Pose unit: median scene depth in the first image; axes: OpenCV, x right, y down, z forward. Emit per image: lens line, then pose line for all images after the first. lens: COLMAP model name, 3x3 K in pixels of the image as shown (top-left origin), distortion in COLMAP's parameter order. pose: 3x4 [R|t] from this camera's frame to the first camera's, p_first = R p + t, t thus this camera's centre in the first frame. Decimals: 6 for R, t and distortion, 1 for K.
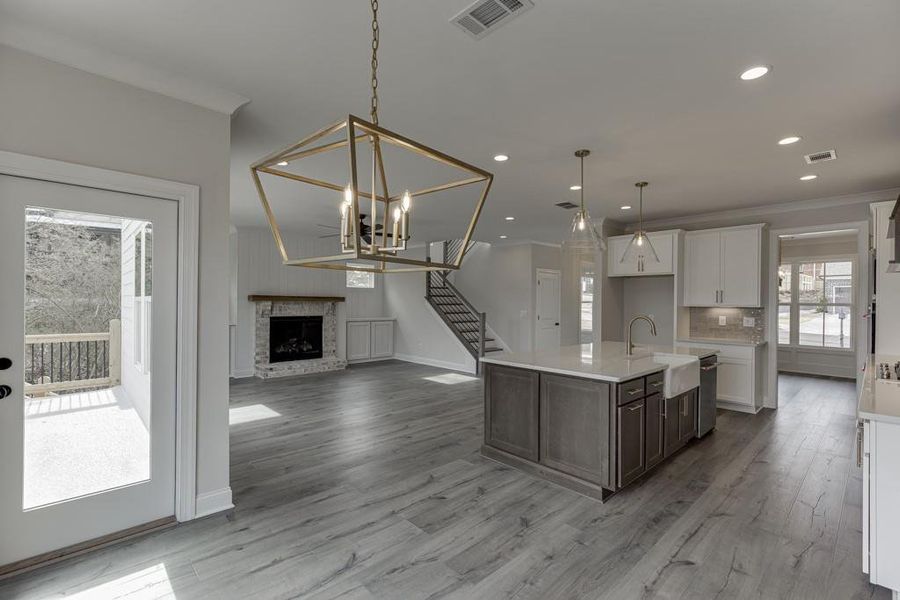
lens RADIAL K [[403.7, 0, 450.5], [0, 403.7, 303.7], [0, 0, 1]] dist [0.008243, 0.000374]
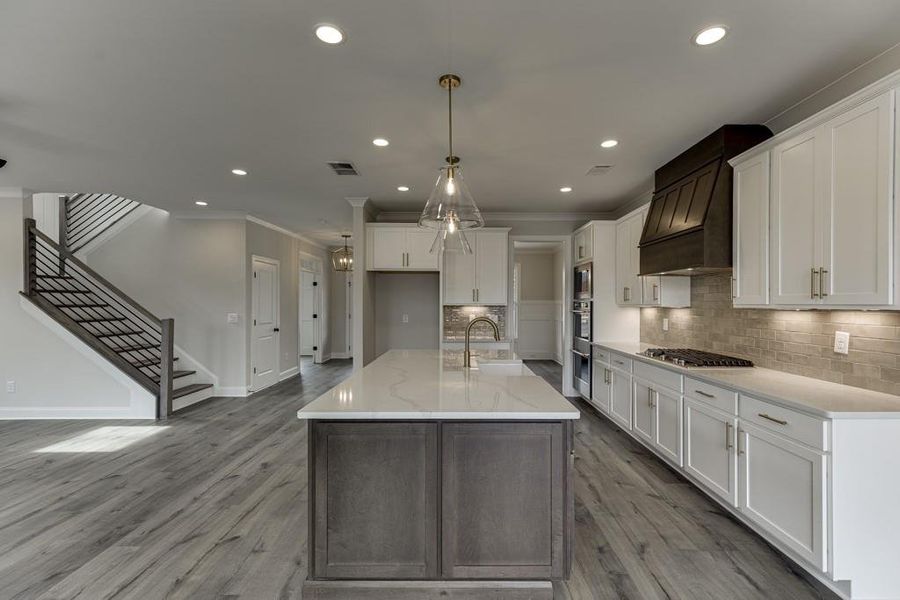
lens RADIAL K [[410.8, 0, 462.3], [0, 410.8, 300.5], [0, 0, 1]] dist [0.002068, 0.000953]
pose [[0.678849, -0.000406, 0.734278, -0.082817], [0.005674, 0.999973, -0.004693, 0.000034], [-0.734256, 0.007352, 0.678833, 0.251169]]
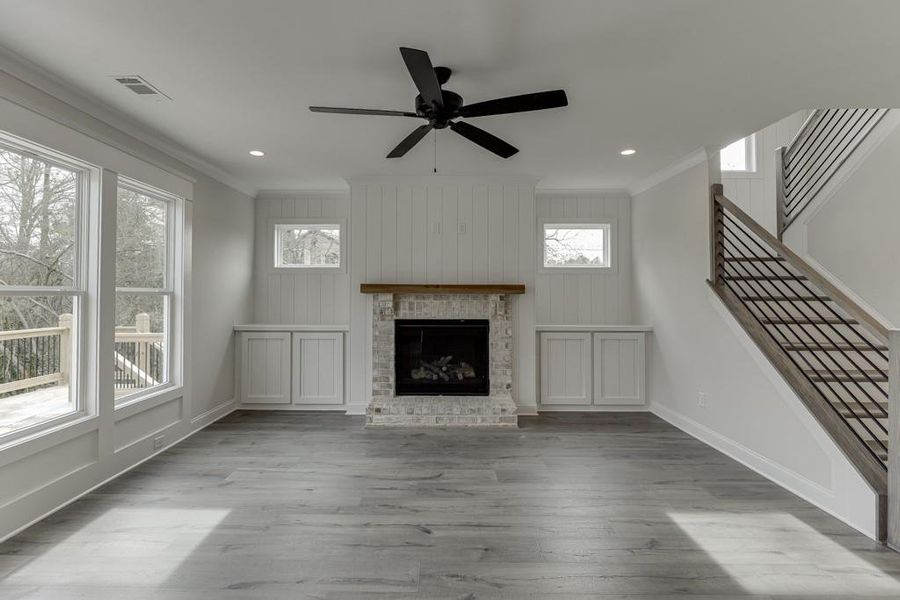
lens RADIAL K [[439.5, 0, 436.2], [0, 439.5, 285.8], [0, 0, 1]] dist [-0.008315, -0.000094]
pose [[0.719270, -0.020054, -0.694441, 0.058278], [0.002041, 0.999640, -0.026754, -0.000246], [0.694728, 0.017826, 0.719052, 0.590255]]
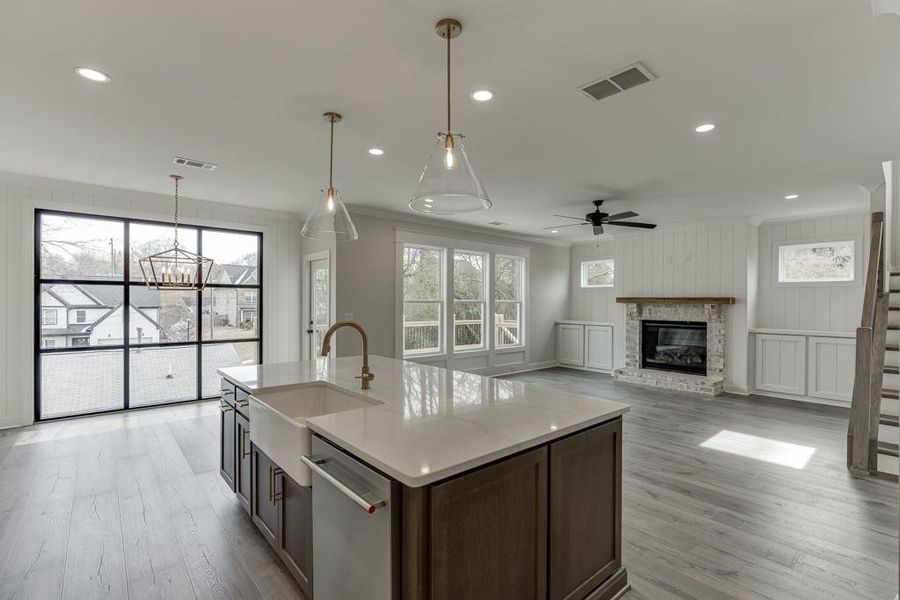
lens RADIAL K [[410.8, 0, 461.8], [0, 410.8, 303.1], [0, 0, 1]] dist [0.002068, 0.000953]
pose [[-0.020884, -0.005035, -0.999769, 0.554411], [-0.010299, 0.999935, -0.004821, 0.002381], [0.999729, 0.010196, -0.020935, 0.621479]]
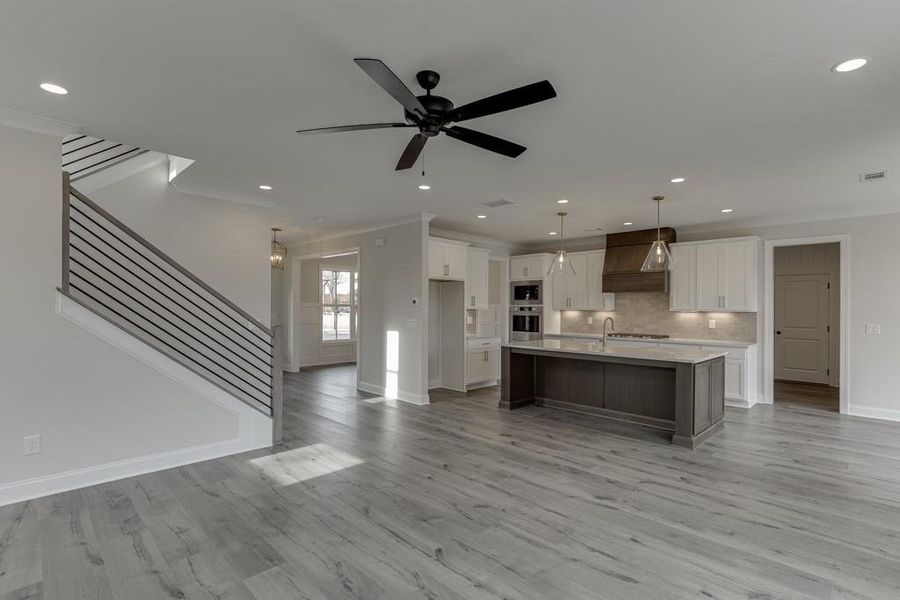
lens RADIAL K [[439.5, 0, 458.3], [0, 439.5, 303.7], [0, 0, 1]] dist [-0.008315, -0.000094]
pose [[-0.047304, -0.000438, 0.998880, -0.534309], [-0.003833, 0.999993, 0.000257, -0.007499], [-0.998873, -0.003816, -0.047305, 0.841300]]
